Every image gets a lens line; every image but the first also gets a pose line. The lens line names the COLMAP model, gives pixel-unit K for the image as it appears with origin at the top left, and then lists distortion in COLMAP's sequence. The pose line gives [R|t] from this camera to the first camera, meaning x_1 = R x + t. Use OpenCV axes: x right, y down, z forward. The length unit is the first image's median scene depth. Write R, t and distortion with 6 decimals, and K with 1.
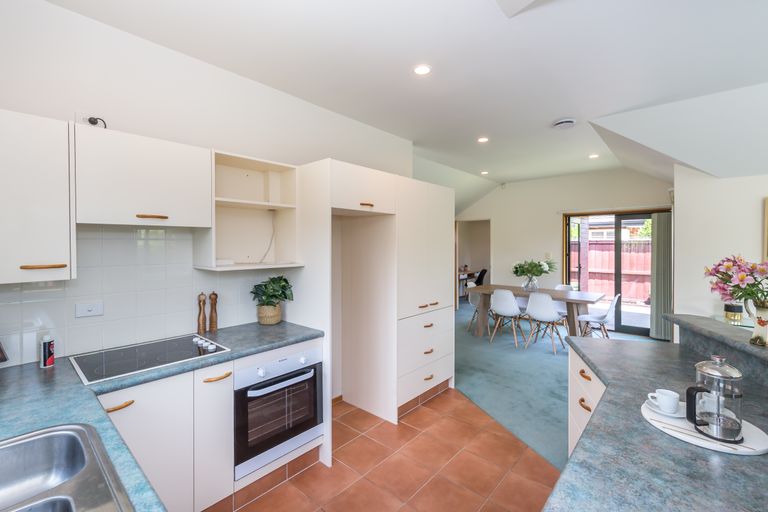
lens RADIAL K [[342.6, 0, 371.0], [0, 342.6, 244.8], [0, 0, 1]] dist [0.001214, 0.000381]
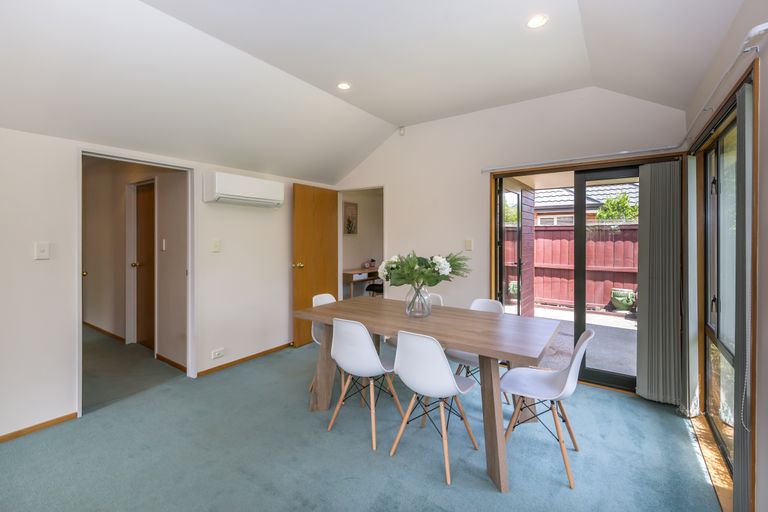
lens RADIAL K [[342.6, 0, 368.0], [0, 342.6, 239.3], [0, 0, 1]] dist [0.001214, 0.000381]
pose [[0.994662, -0.001203, 0.103179, 0.322826], [0.000365, 0.999967, 0.008138, 0.019073], [-0.103185, -0.008057, 0.994630, 0.487506]]
